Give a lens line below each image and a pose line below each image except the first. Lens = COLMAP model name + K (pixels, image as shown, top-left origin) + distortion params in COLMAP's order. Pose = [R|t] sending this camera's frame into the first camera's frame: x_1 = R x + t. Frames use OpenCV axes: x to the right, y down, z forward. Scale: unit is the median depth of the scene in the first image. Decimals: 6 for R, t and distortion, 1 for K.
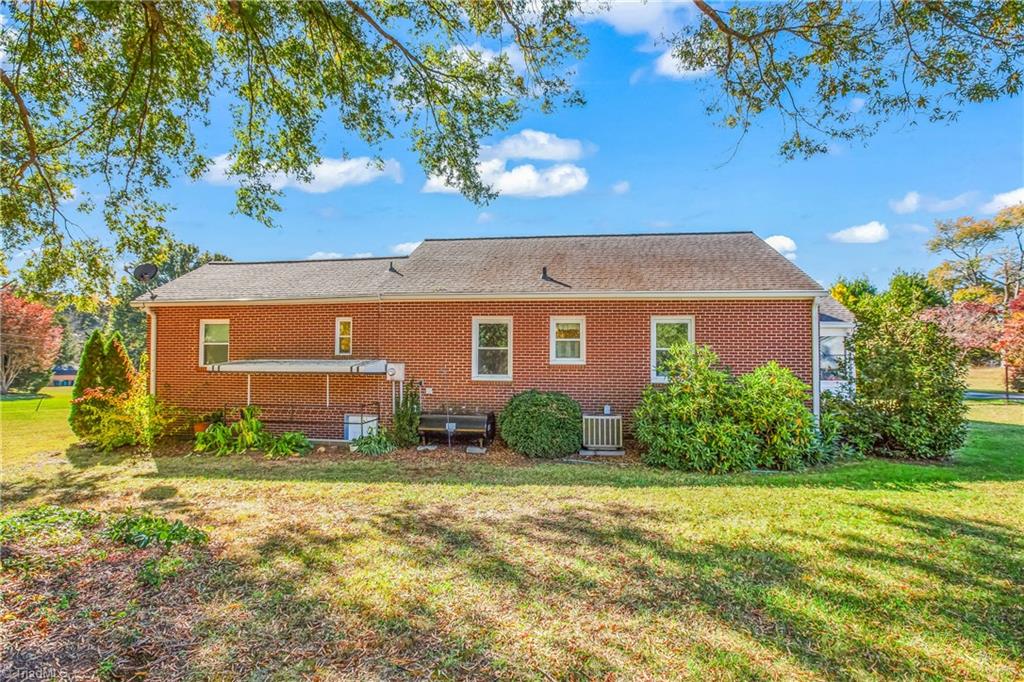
lens RADIAL K [[470.8, 0, 512.0], [0, 470.8, 341.0], [0, 0, 1]] dist [-0.035933, 0.012581]
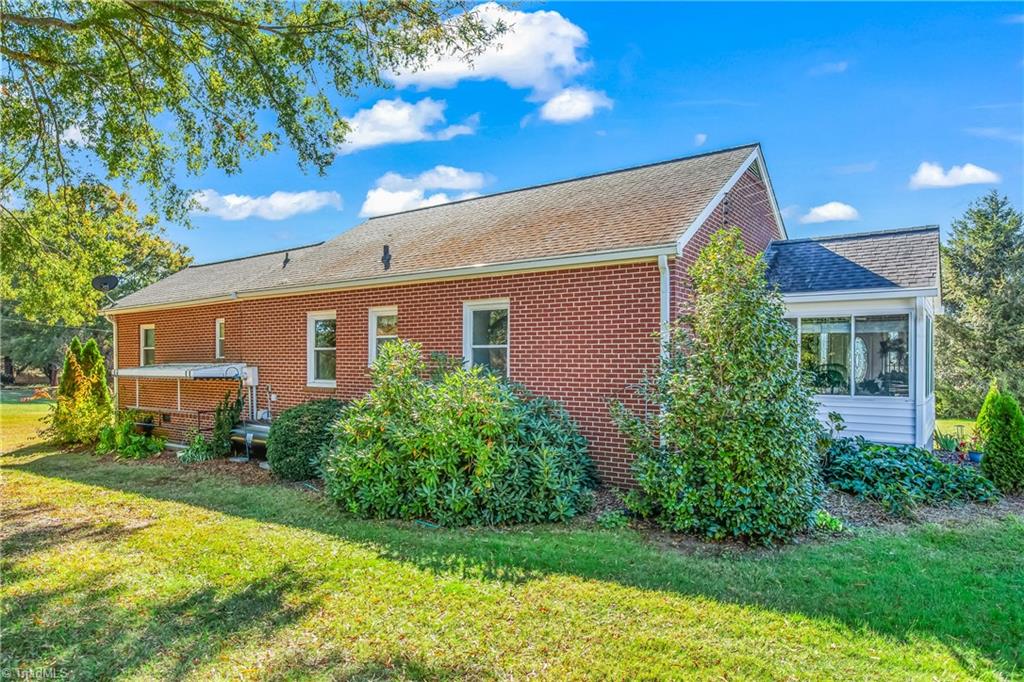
lens RADIAL K [[649.9, 0, 512.0], [0, 649.9, 341.0], [0, 0, 1]] dist [-0.005159, 0.026746]
pose [[0.866523, -0.021967, -0.498653, 0.838478], [0.032044, 0.999418, 0.011657, -0.001197], [0.498107, -0.026080, 0.866723, 0.159188]]
